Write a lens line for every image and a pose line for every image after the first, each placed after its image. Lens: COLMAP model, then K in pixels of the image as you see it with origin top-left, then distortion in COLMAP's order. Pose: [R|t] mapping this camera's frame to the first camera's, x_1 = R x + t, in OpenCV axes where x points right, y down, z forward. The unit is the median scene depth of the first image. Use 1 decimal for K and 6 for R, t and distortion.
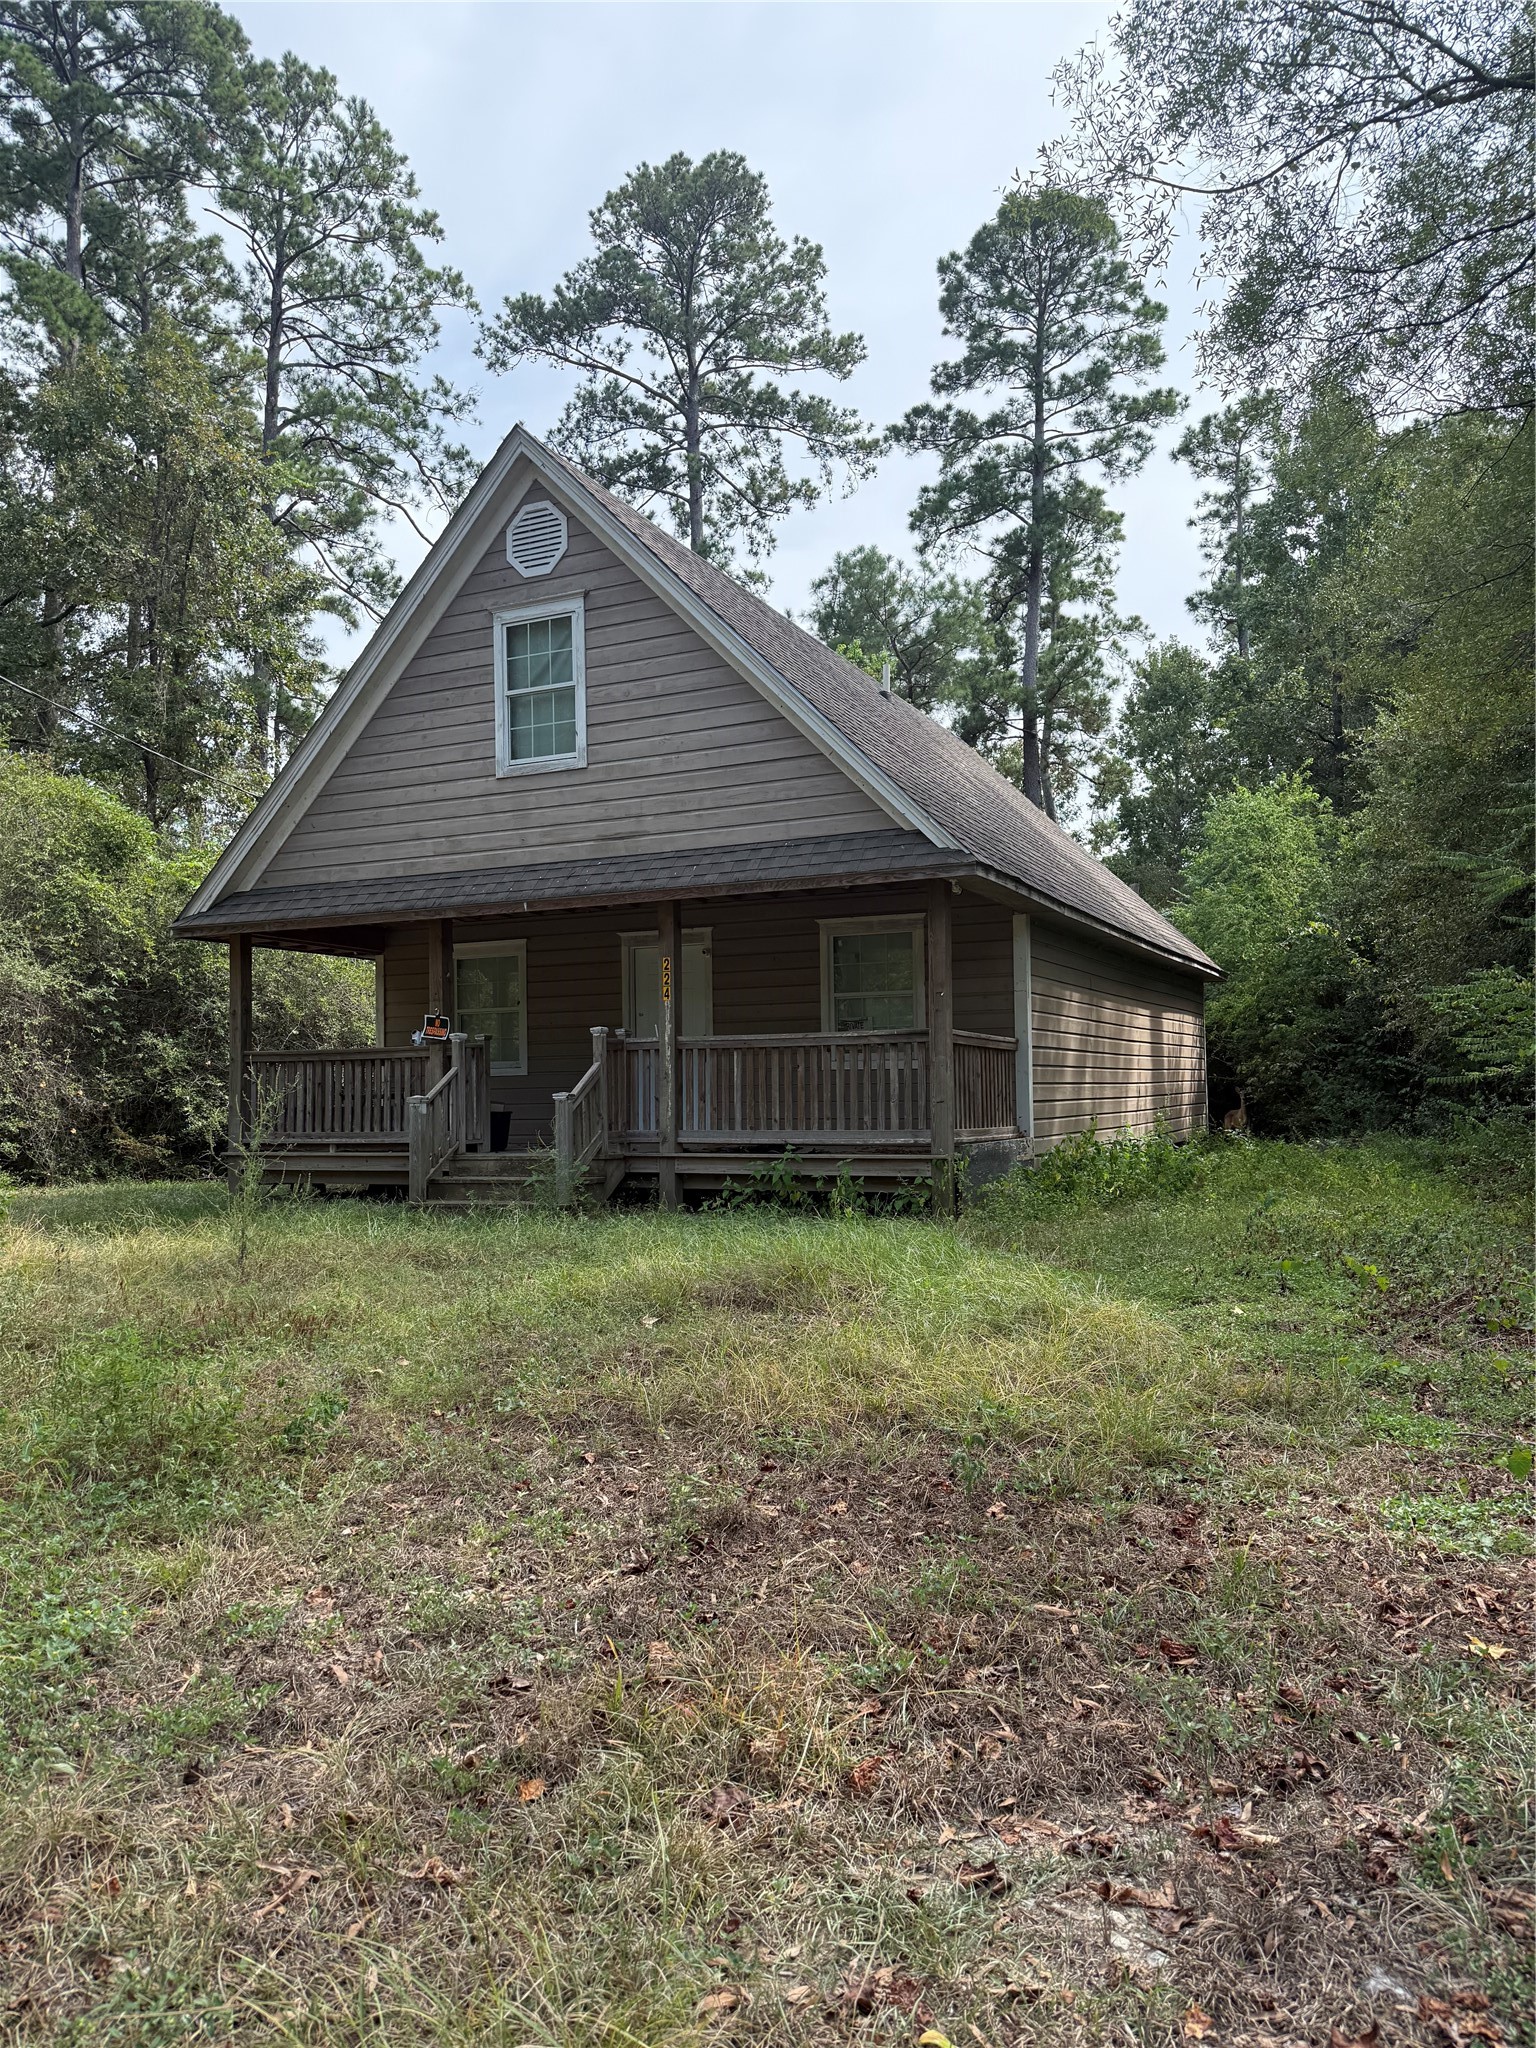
lens RADIAL K [[1387.8, 0, 794.0], [0, 1387.8, 1052.8], [0, 0, 1]] dist [0.040508, -0.040242]
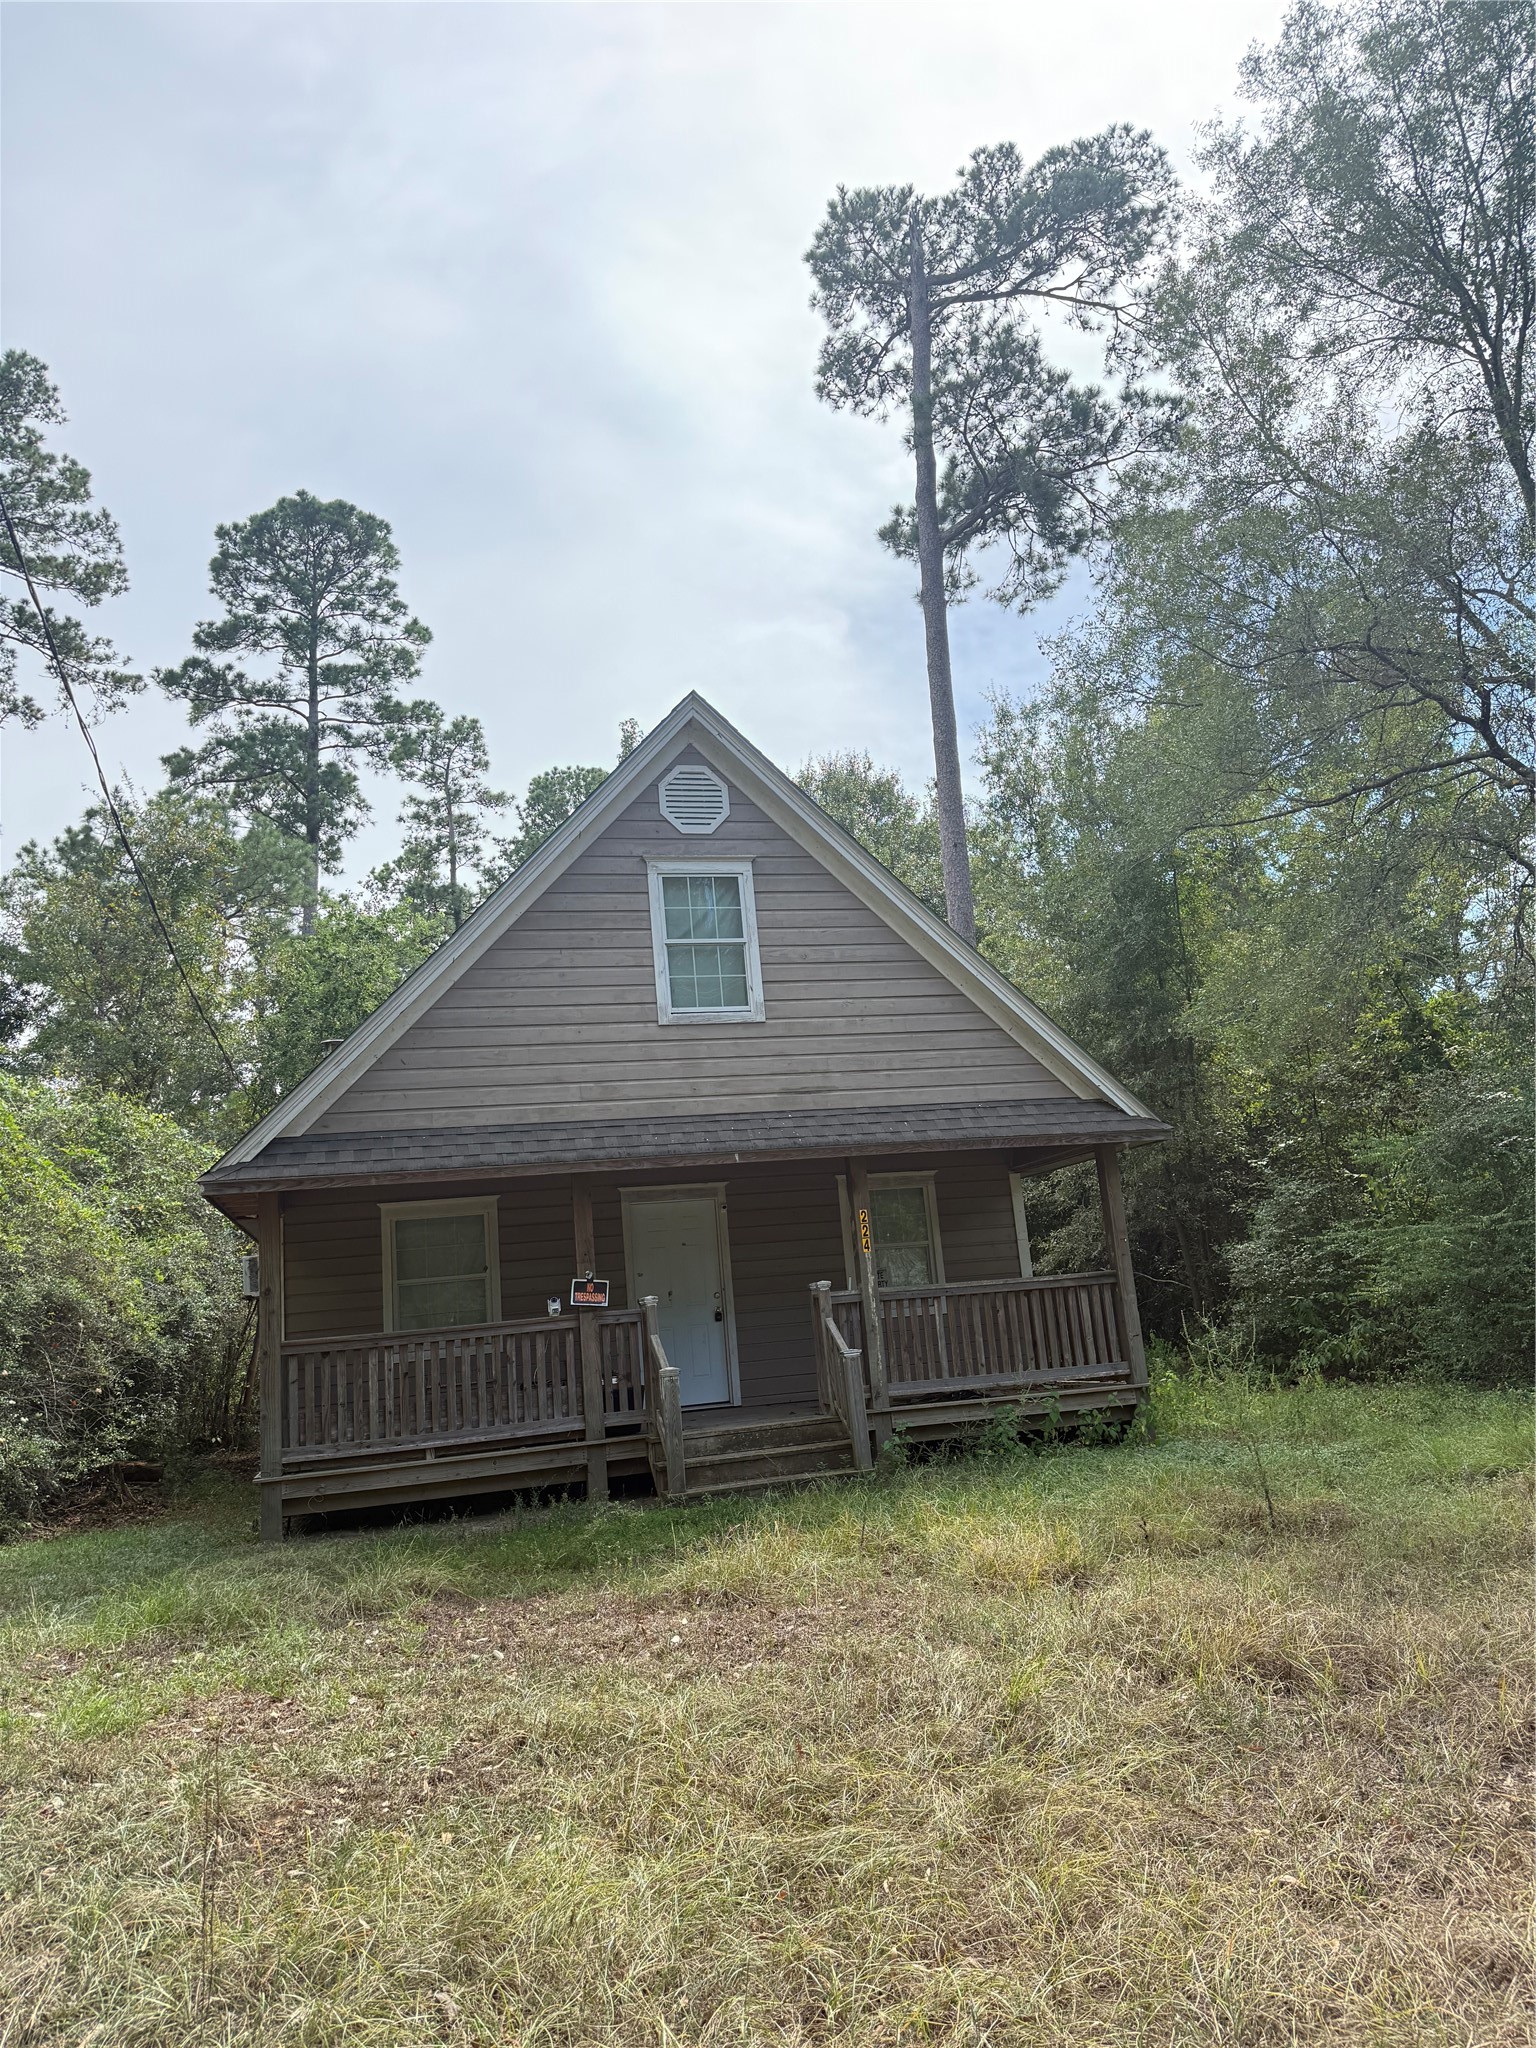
lens RADIAL K [[1438.4, 0, 749.9], [0, 1438.4, 1023.6], [0, 0, 1]] dist [0.068828, -0.083183]
pose [[0.768868, 0.080898, 0.634270, -0.227871], [0.059610, 0.978575, -0.197072, 0.000322], [-0.636623, 0.189331, 0.747573, 0.062646]]
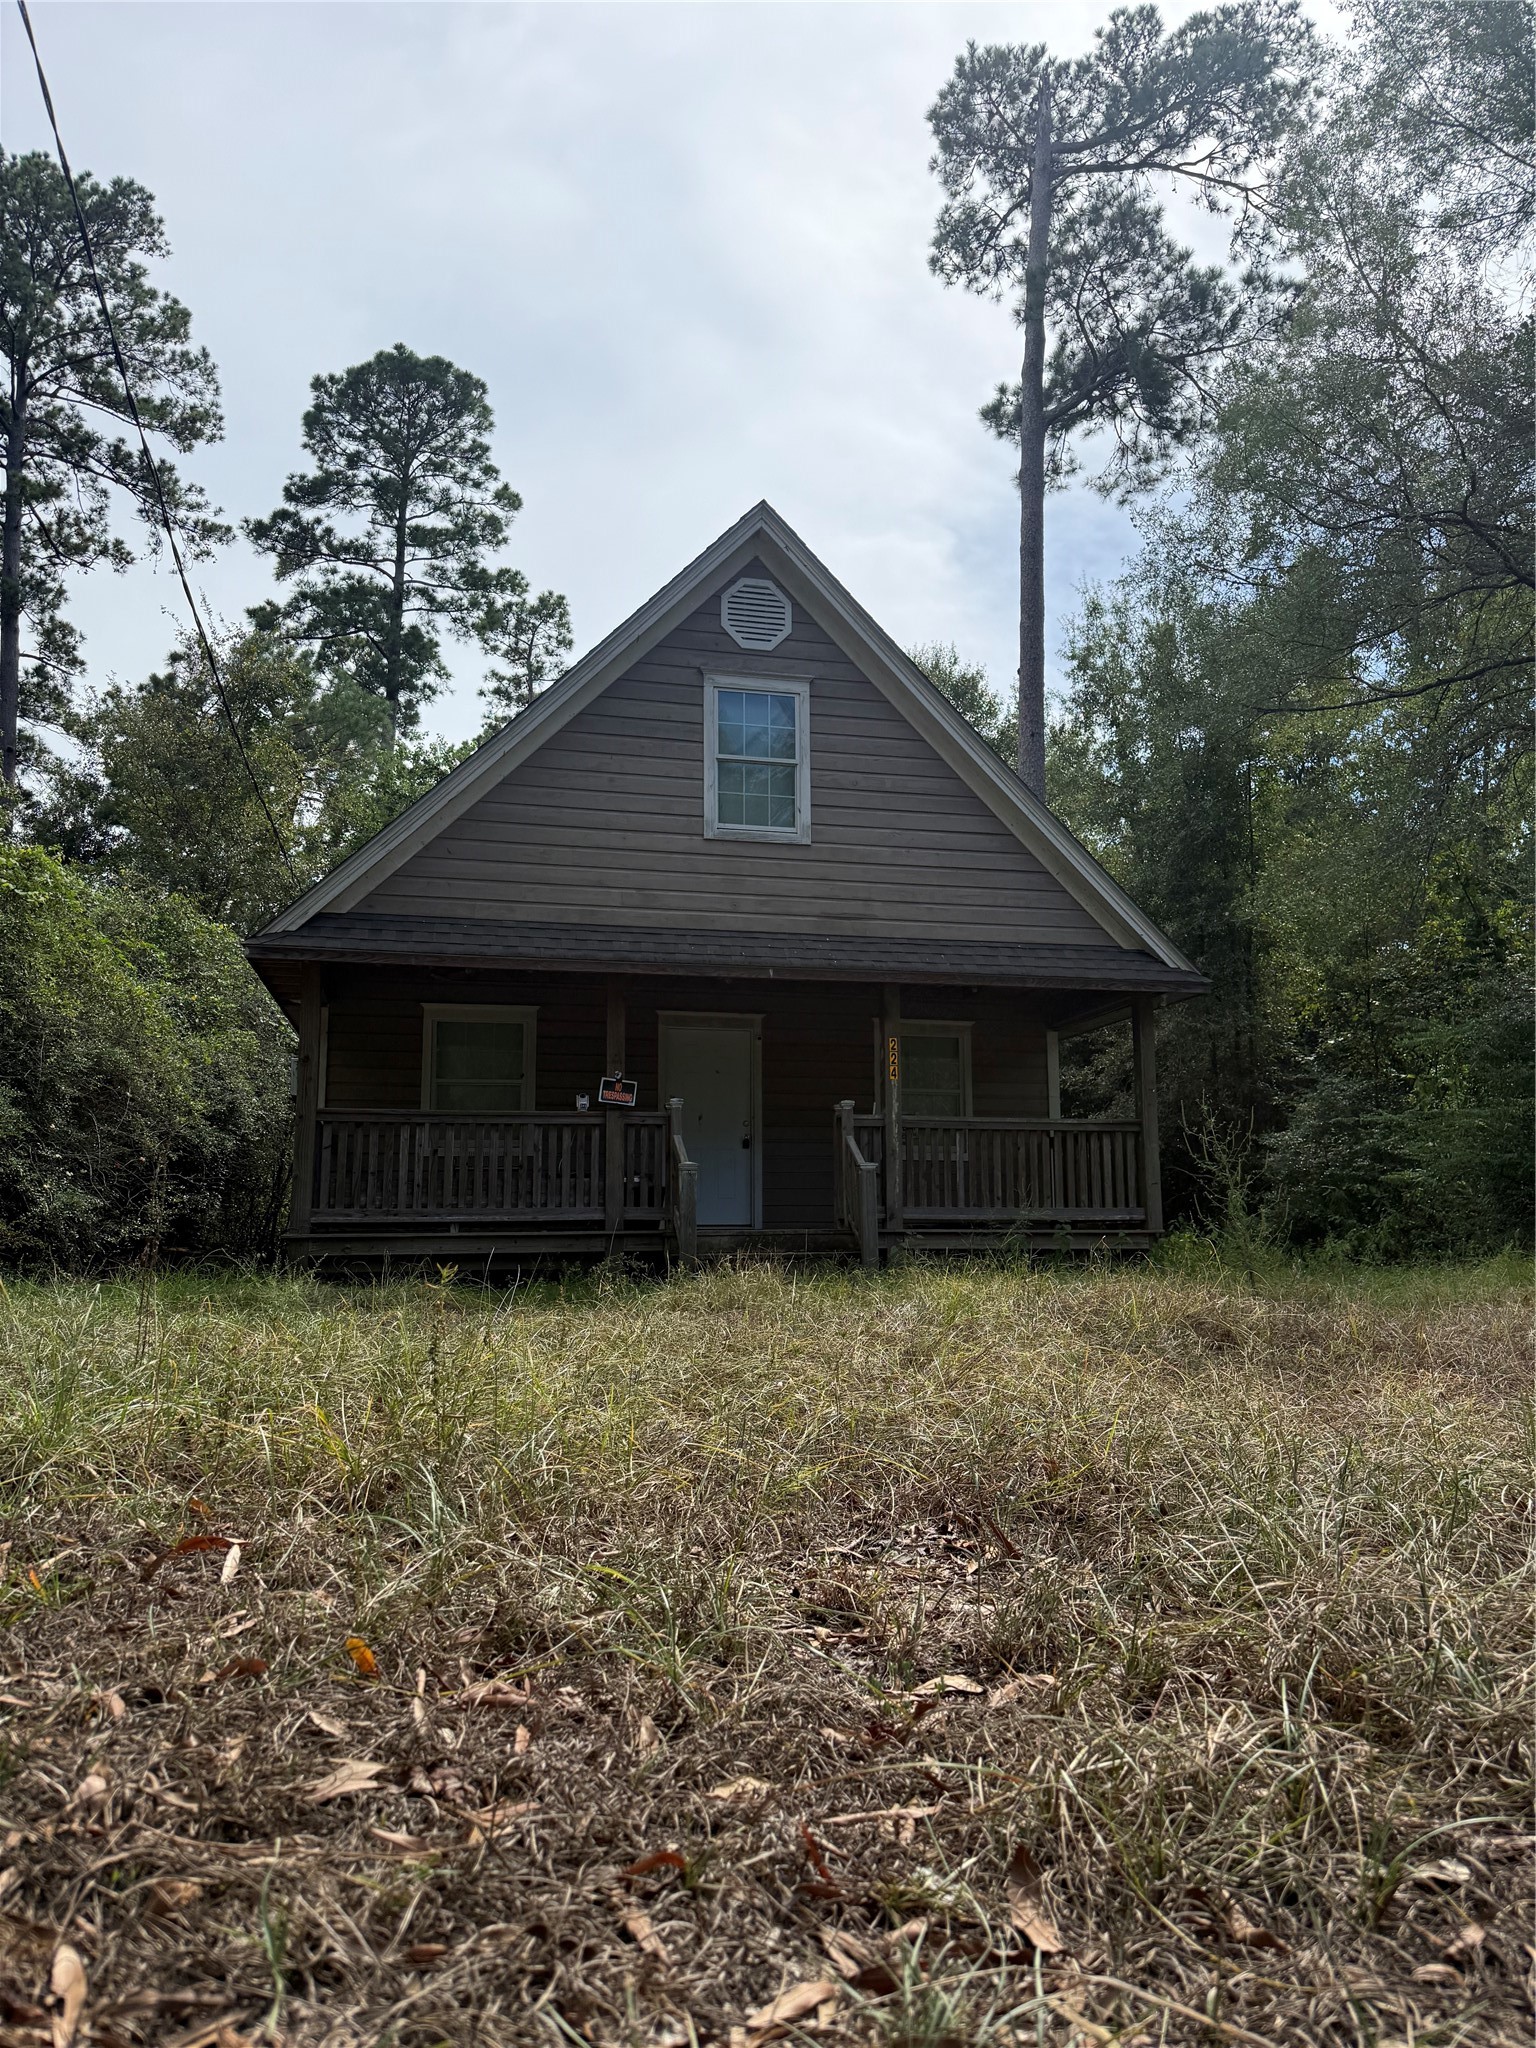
lens RADIAL K [[1438.4, 0, 760.7], [0, 1438.4, 1031.4], [0, 0, 1]] dist [0.068828, -0.083183]
pose [[0.786561, 0.100510, 0.609278, -0.222824], [-0.019010, 0.990138, -0.138797, 0.020936], [-0.617220, 0.097590, 0.780715, 0.060407]]
